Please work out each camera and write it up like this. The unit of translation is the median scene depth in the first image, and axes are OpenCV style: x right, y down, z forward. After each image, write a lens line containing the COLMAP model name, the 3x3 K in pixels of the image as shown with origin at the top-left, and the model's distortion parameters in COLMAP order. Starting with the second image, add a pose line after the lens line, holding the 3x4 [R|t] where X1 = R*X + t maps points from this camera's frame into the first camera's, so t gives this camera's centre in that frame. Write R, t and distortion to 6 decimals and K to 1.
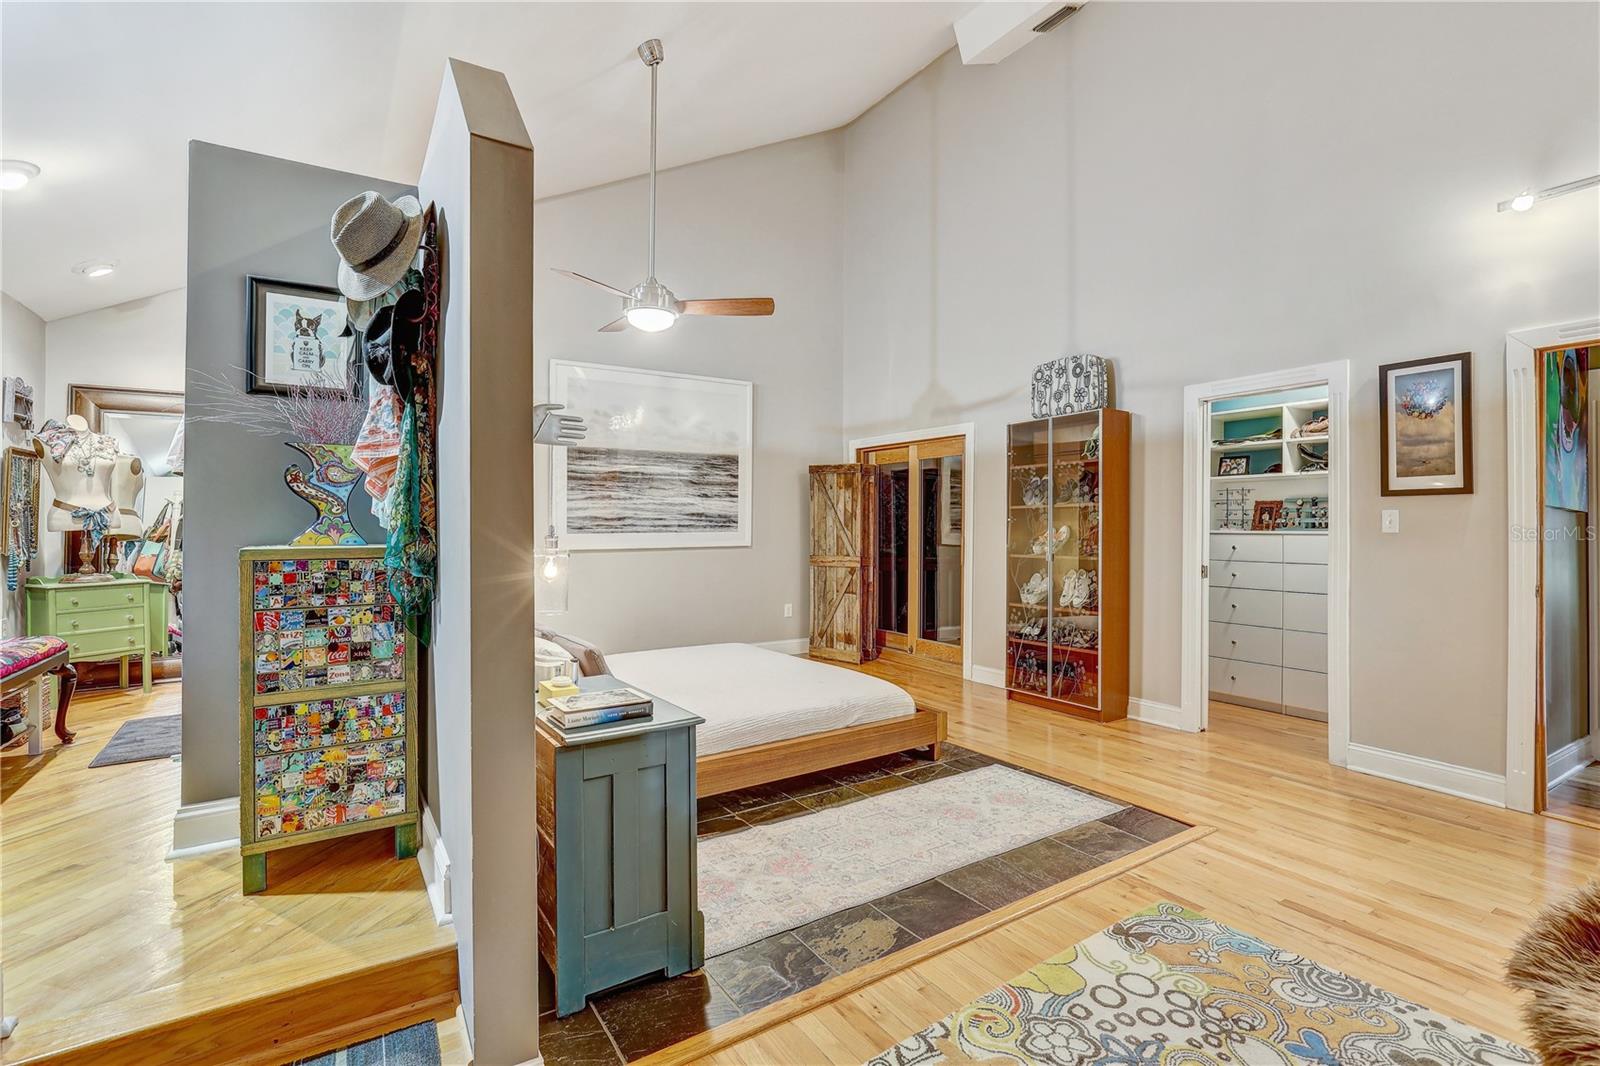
lens RADIAL K [[734.1, 0, 811.4], [0, 734.1, 529.4], [0, 0, 1]] dist [-0.007357, 0.001274]
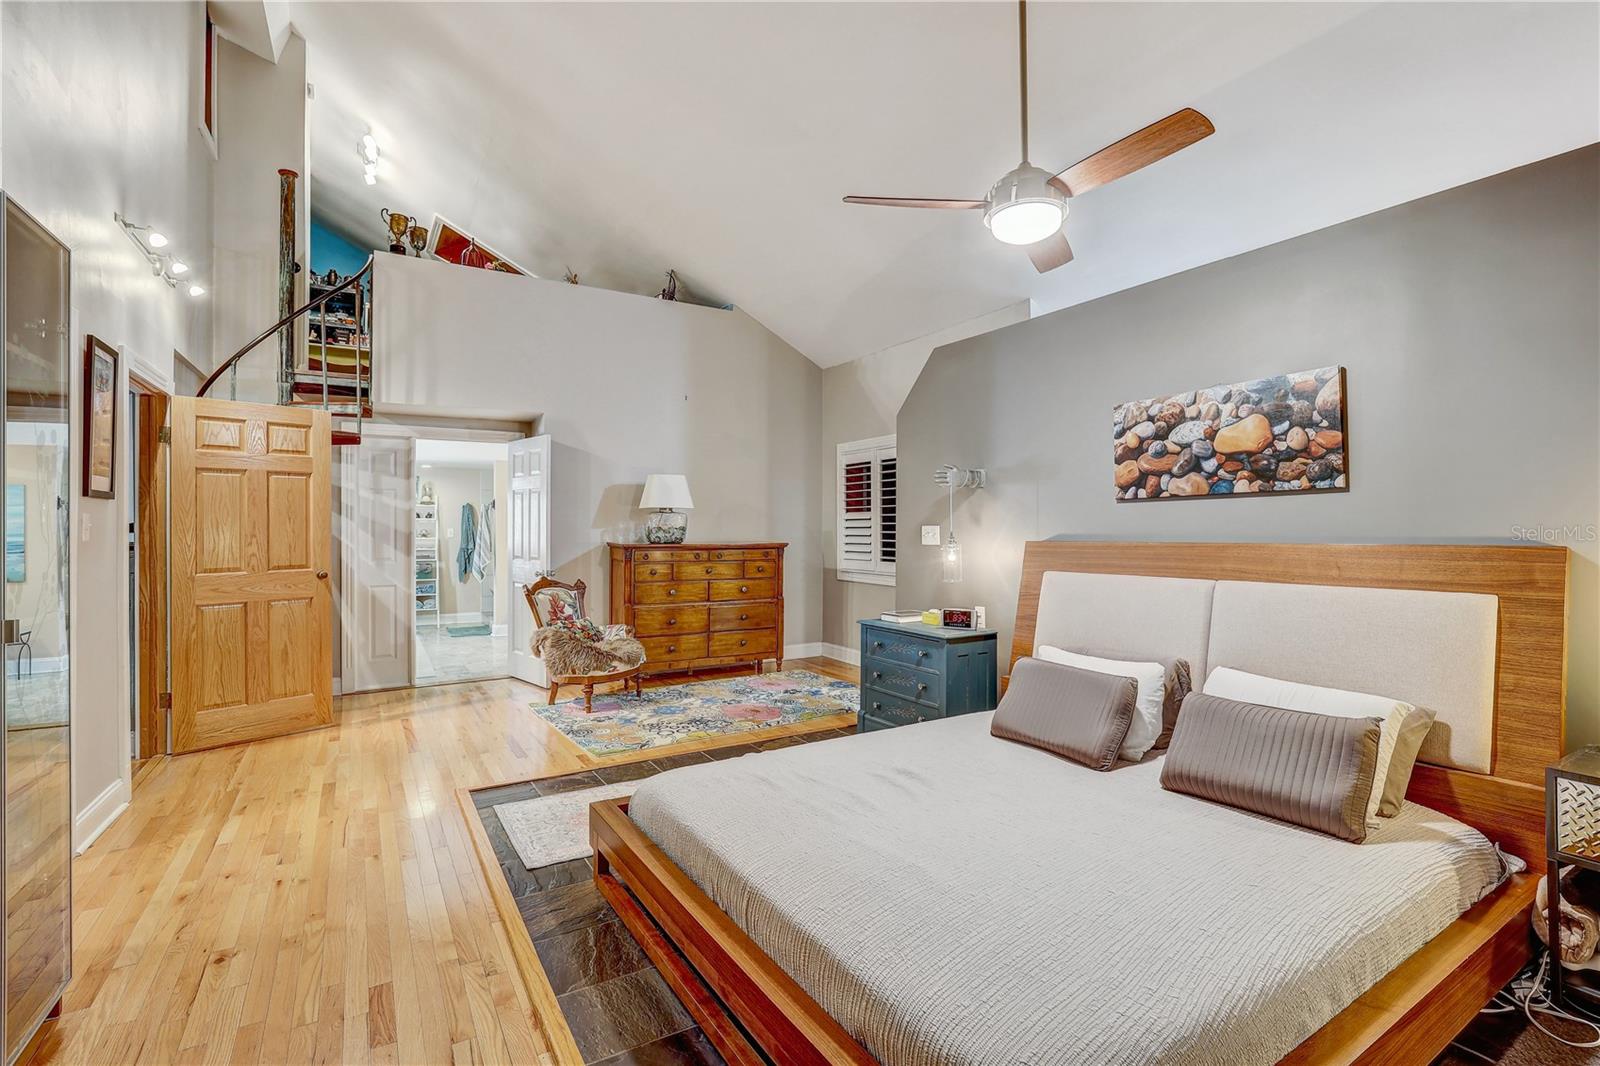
lens RADIAL K [[755.0, 0, 821.9], [0, 755.0, 527.7], [0, 0, 1]] dist [-0.002818, -0.000093]
pose [[-0.999804, 0.002029, 0.019715, -0.045233], [0.002084, 0.999994, 0.002767, -0.011180], [-0.019709, 0.002807, -0.999802, 1.707598]]
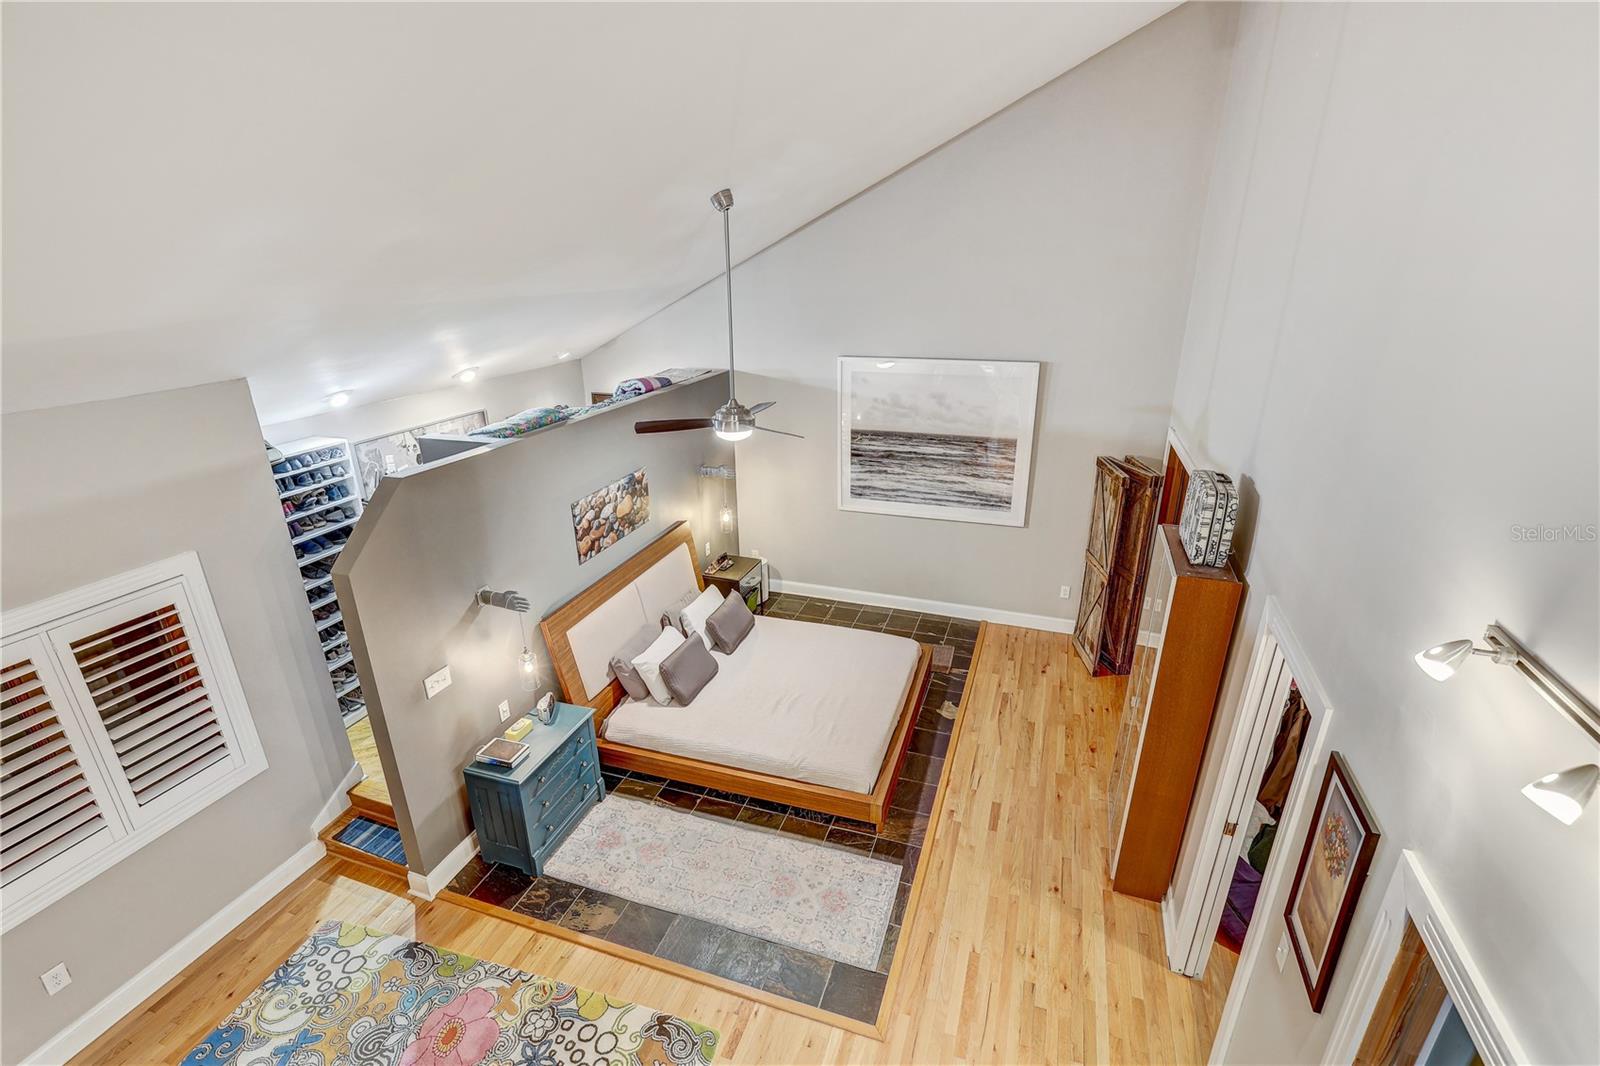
lens RADIAL K [[722.6, 0, 808.0], [0, 722.6, 550.4], [0, 0, 1]] dist [-0.003646, -0.000493]
pose [[0.615755, 0.290450, -0.732451, 0.845684], [-0.002200, 0.930210, 0.367021, -0.558739], [0.787935, -0.224383, 0.573420, 0.337230]]
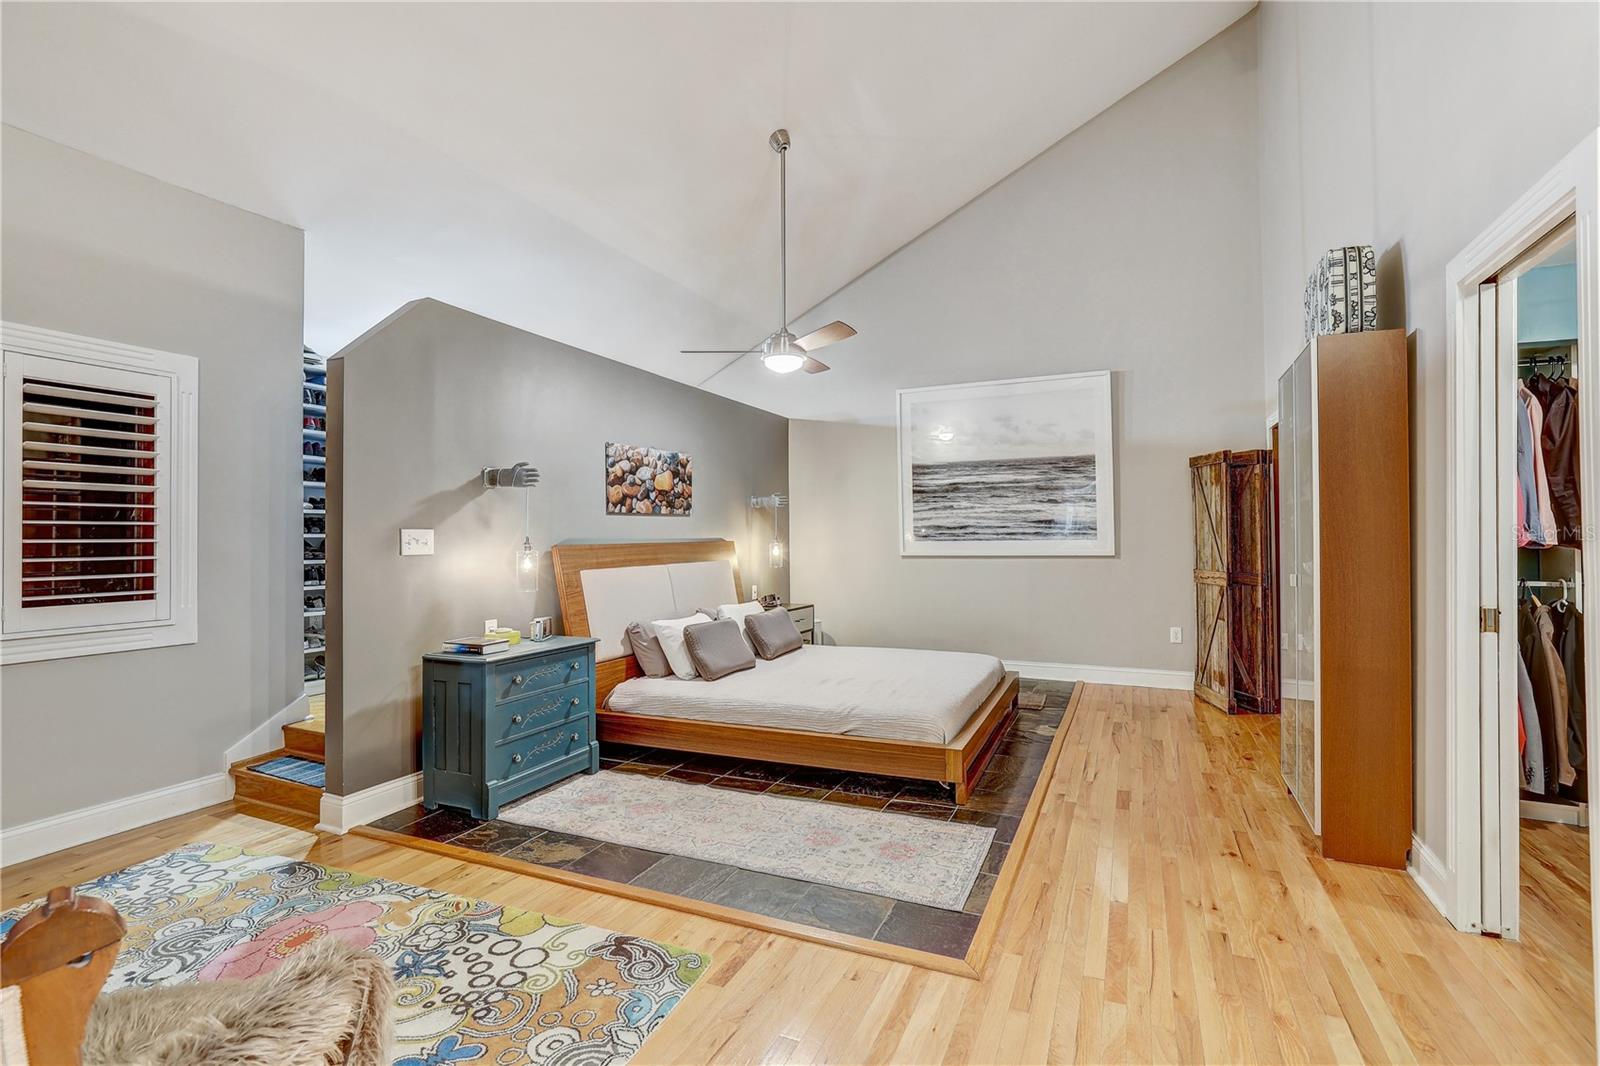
lens RADIAL K [[734.1, 0, 811.4], [0, 734.1, 529.4], [0, 0, 1]] dist [-0.007357, 0.001274]
pose [[0.546516, -0.010371, -0.837385, 0.813946], [0.001911, 0.999936, -0.011136, -0.000197], [0.837447, 0.004486, 0.546501, 0.385820]]
